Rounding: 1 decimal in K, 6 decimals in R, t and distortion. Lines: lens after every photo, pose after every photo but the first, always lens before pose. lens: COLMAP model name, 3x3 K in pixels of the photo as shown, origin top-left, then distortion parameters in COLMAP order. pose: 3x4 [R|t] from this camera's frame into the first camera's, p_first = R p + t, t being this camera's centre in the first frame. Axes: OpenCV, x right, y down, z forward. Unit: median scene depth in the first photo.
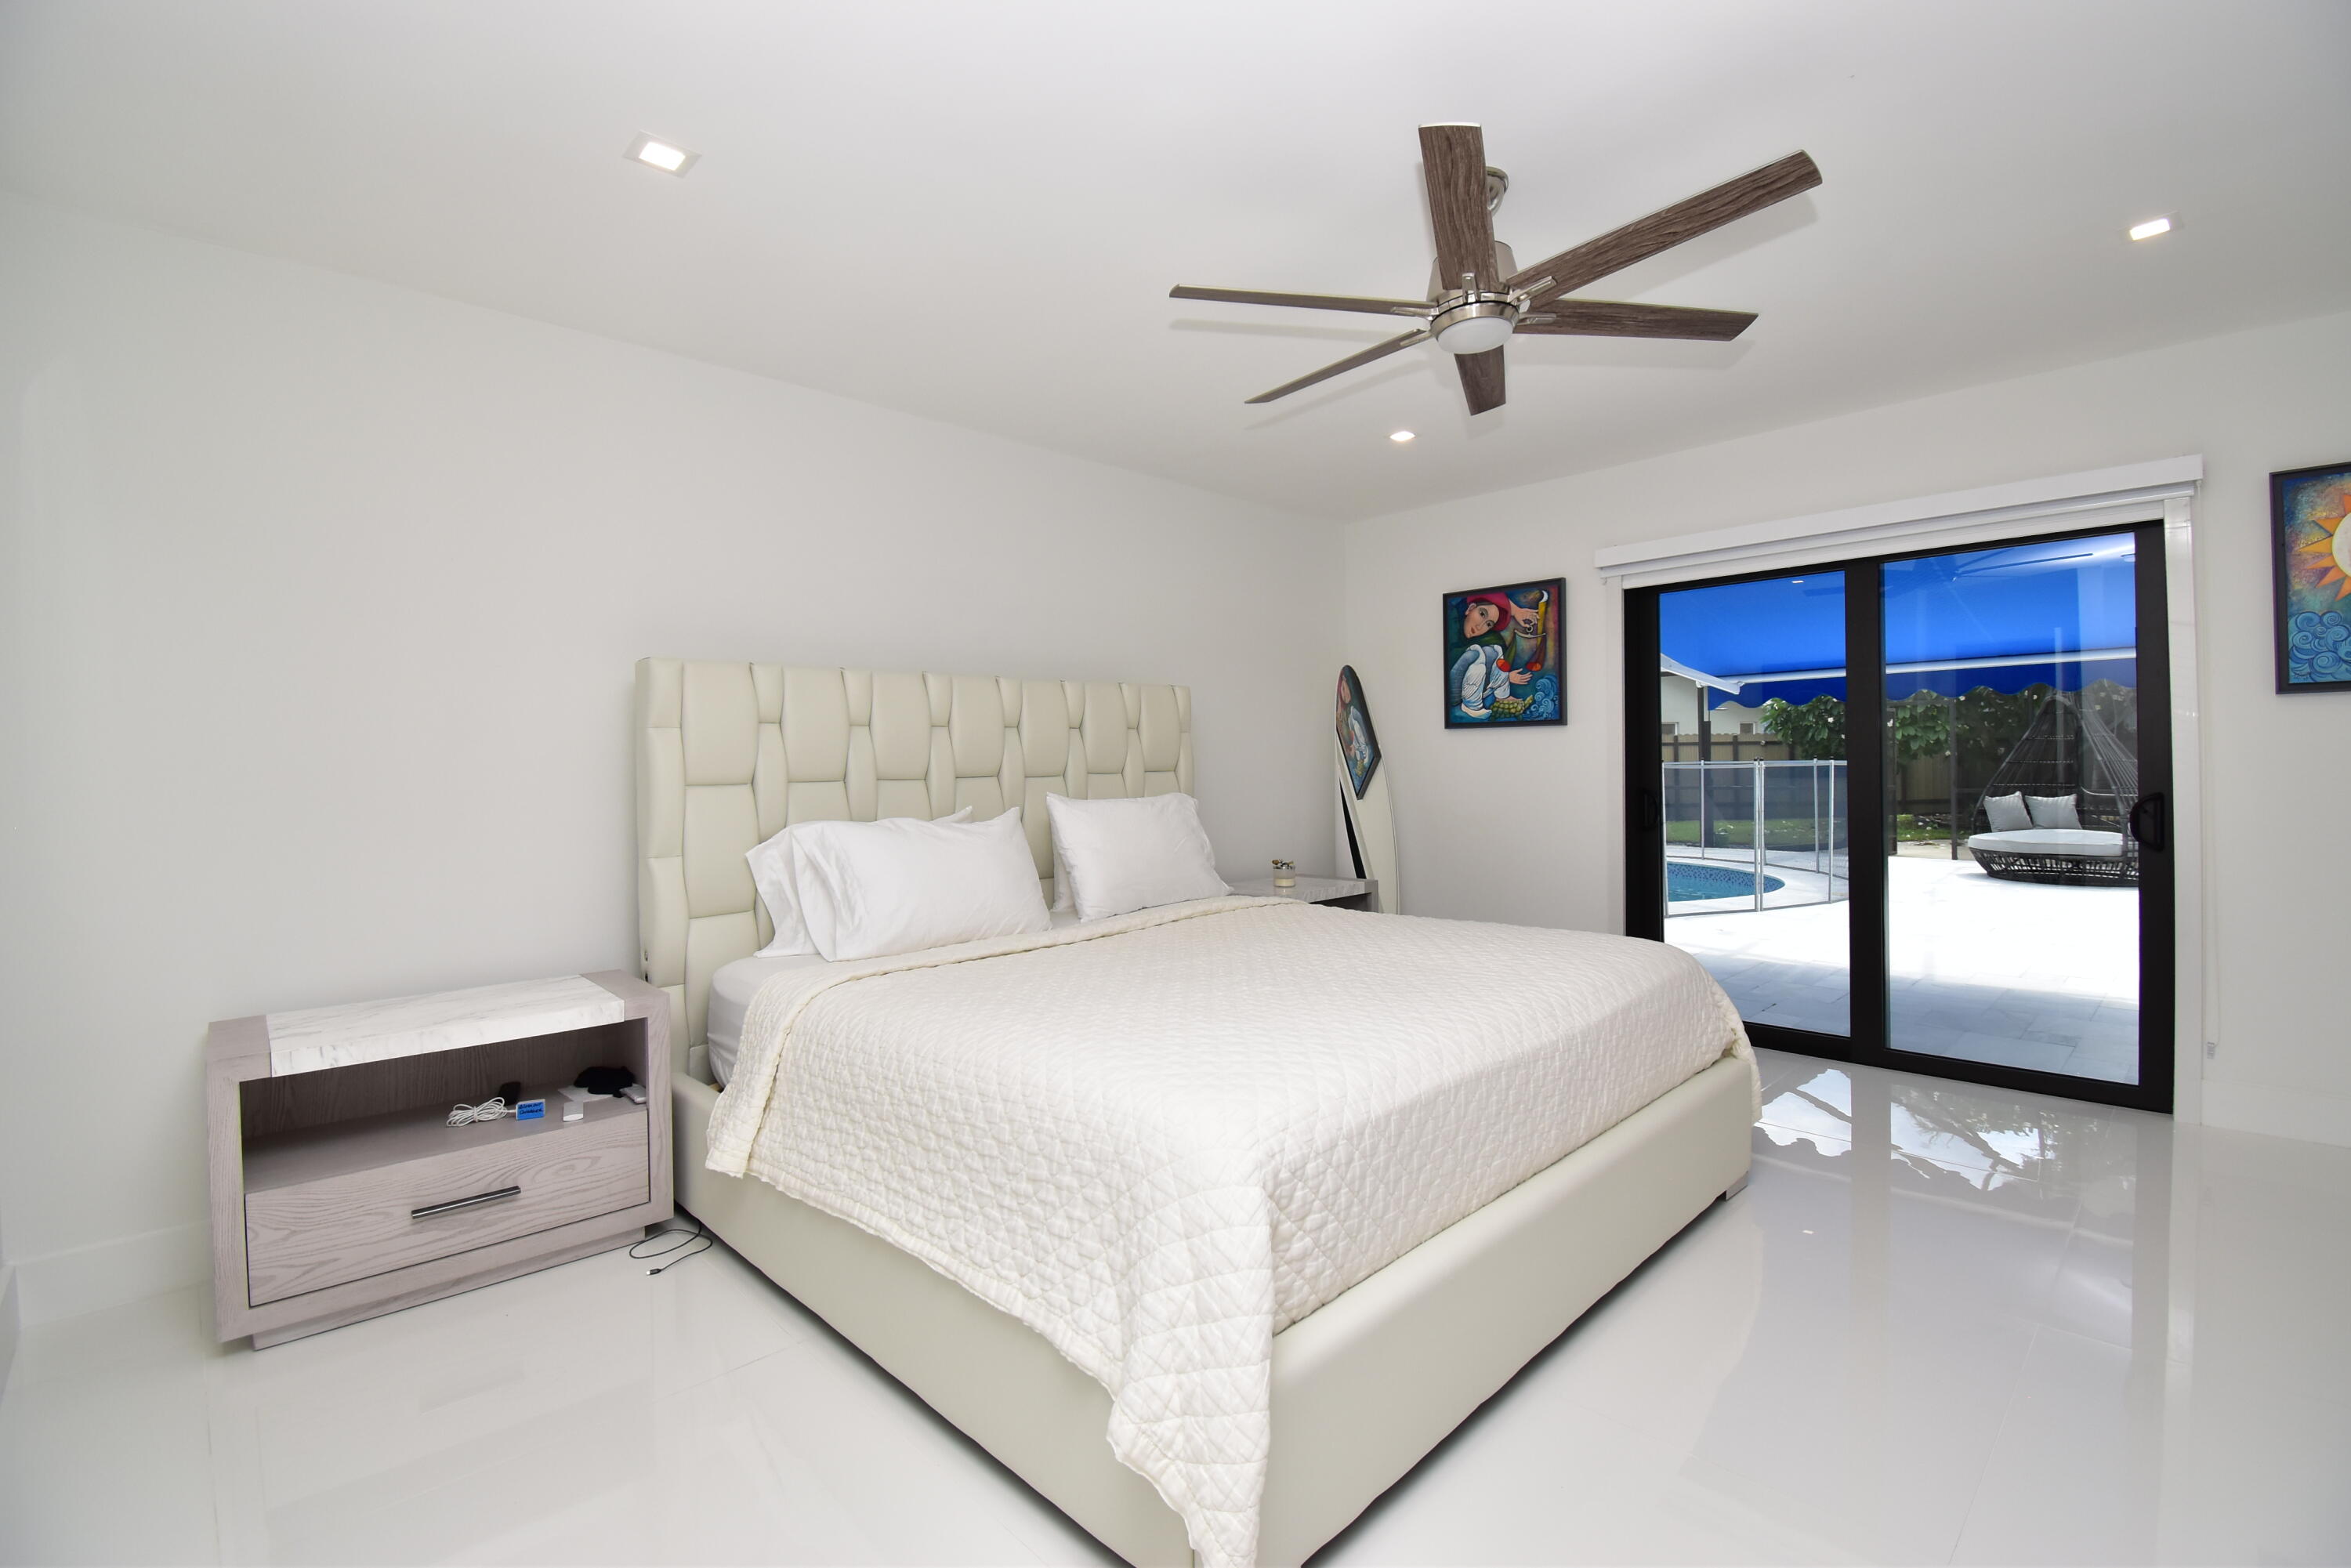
lens RADIAL K [[1032.2, 0, 1175.9], [0, 1032.2, 744.6], [0, 0, 1]] dist [0.013121, -0.018529]
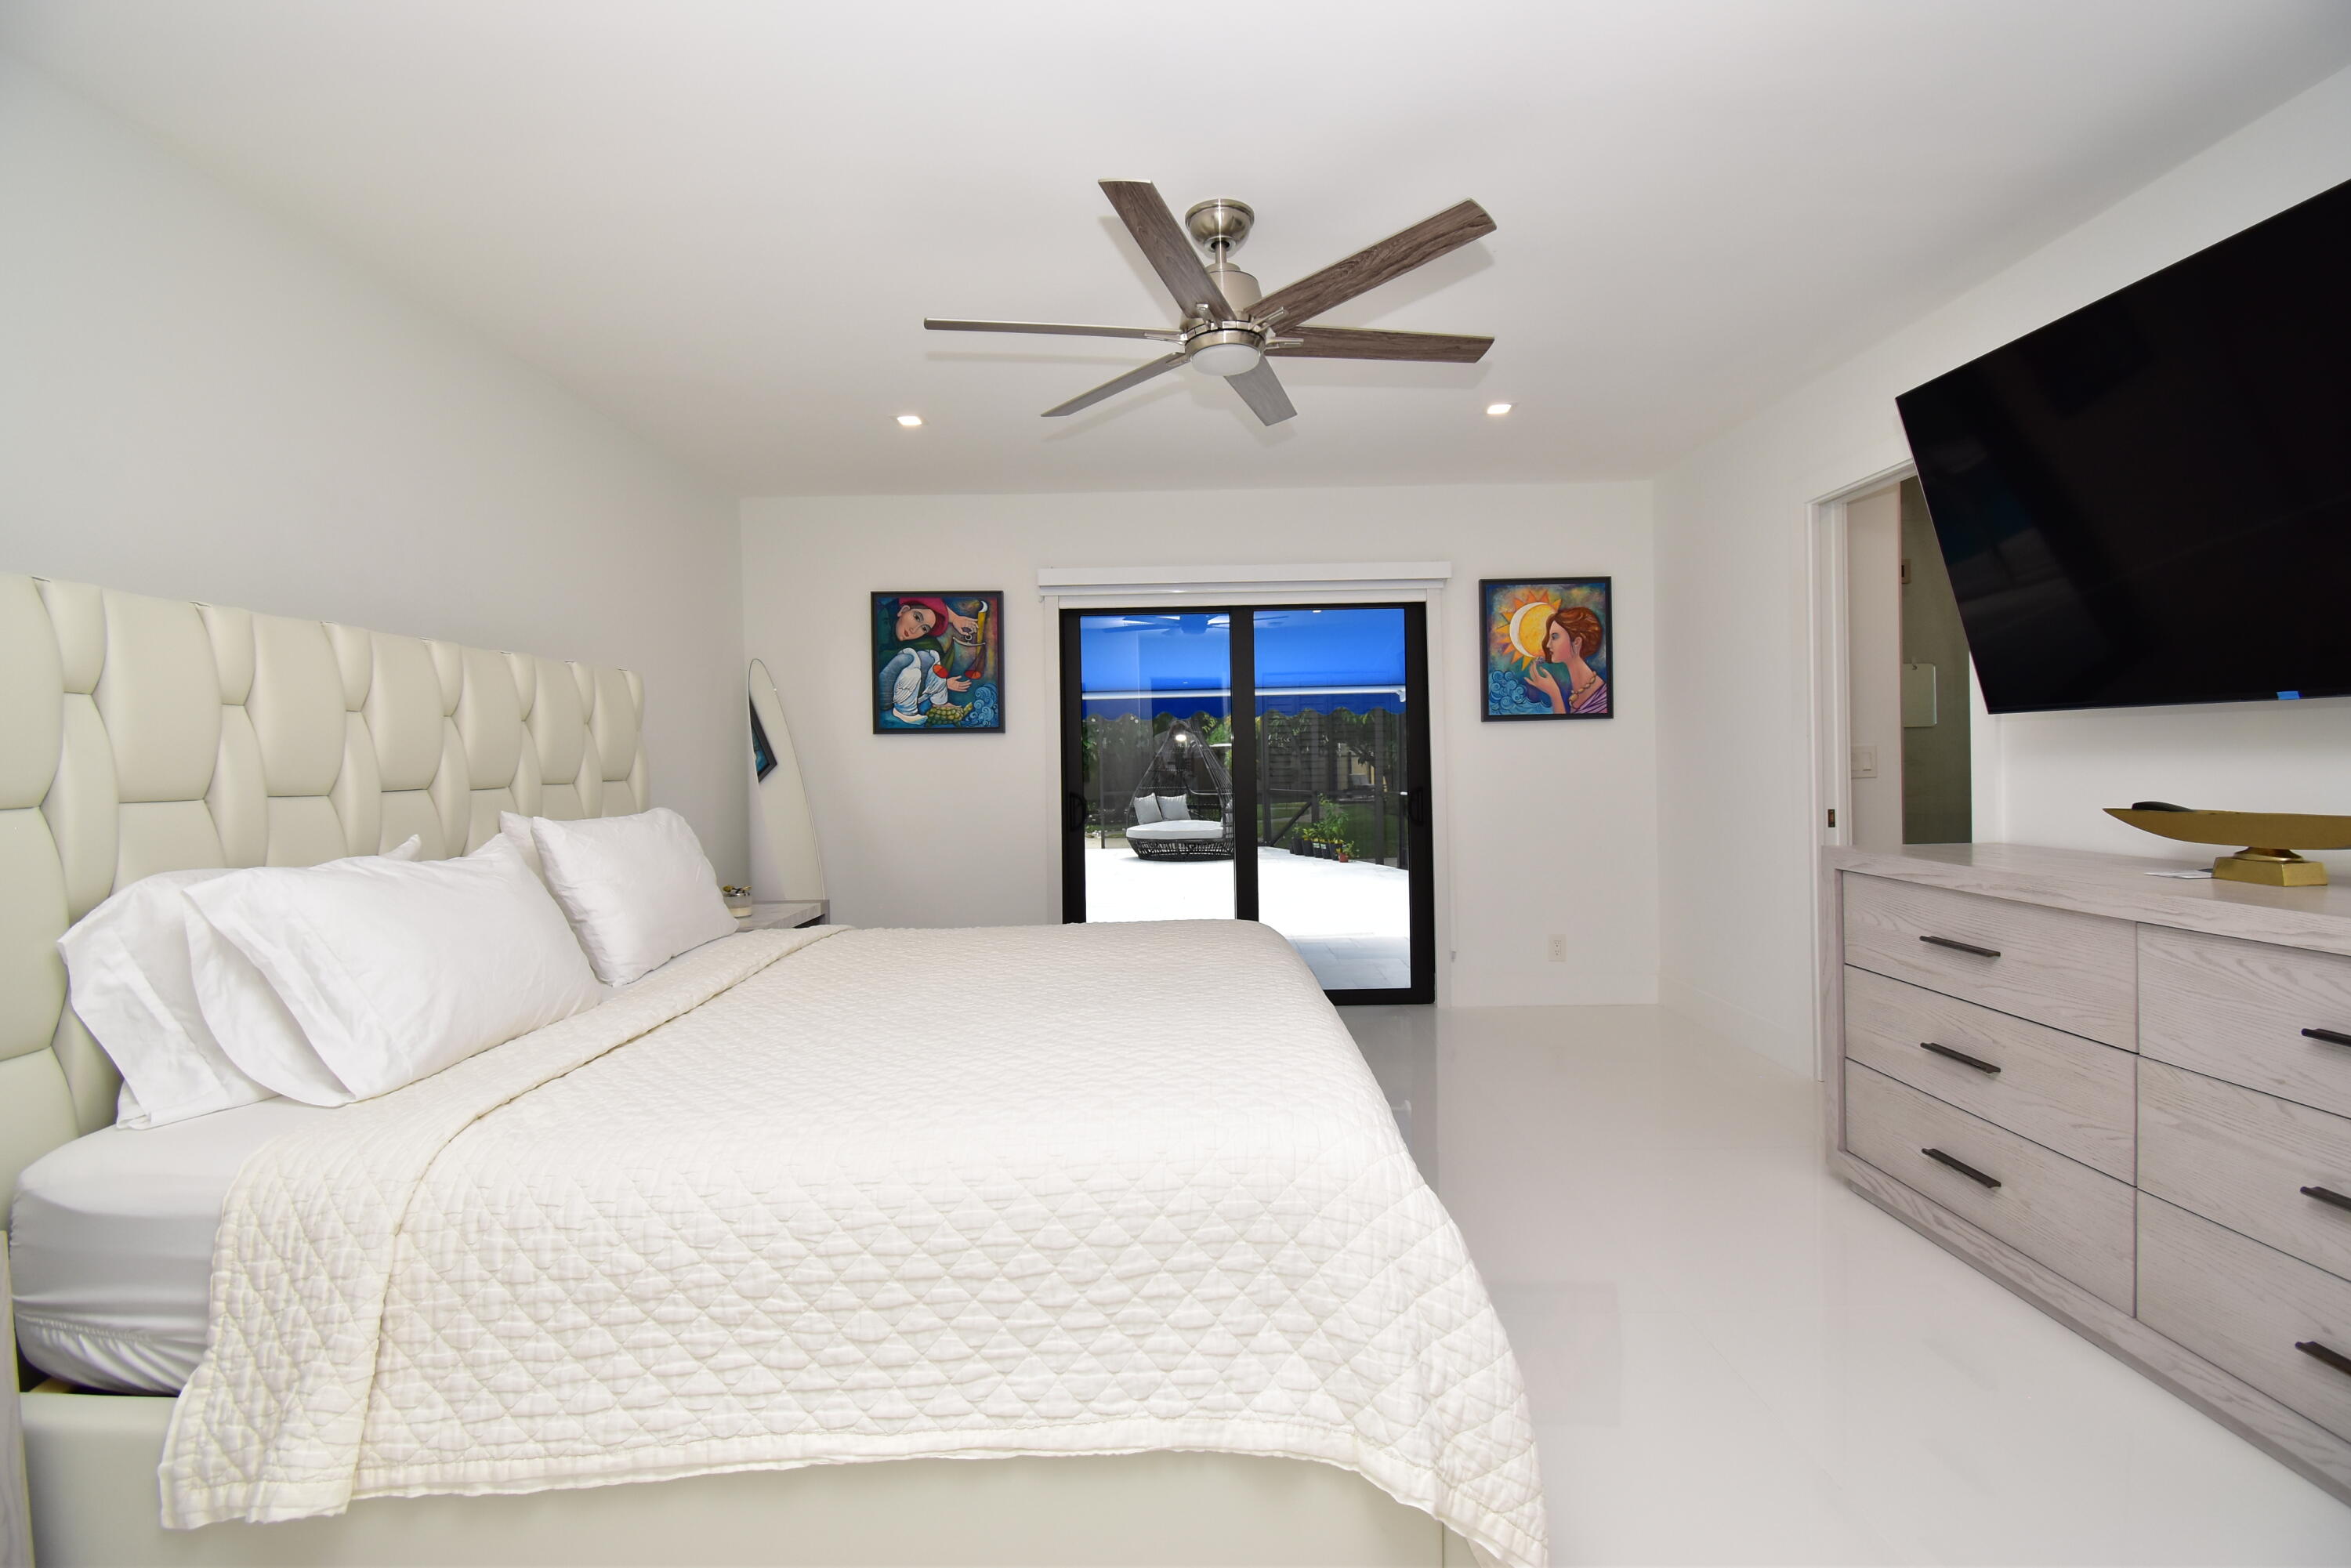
lens RADIAL K [[1032.2, 0, 1184.3], [0, 1032.2, 759.1], [0, 0, 1]] dist [0.013121, -0.018529]
pose [[0.696728, 0.004271, 0.717322, -0.240836], [-0.005601, 0.999984, -0.000514, 0.007051], [-0.717313, -0.003660, 0.696741, 0.145343]]
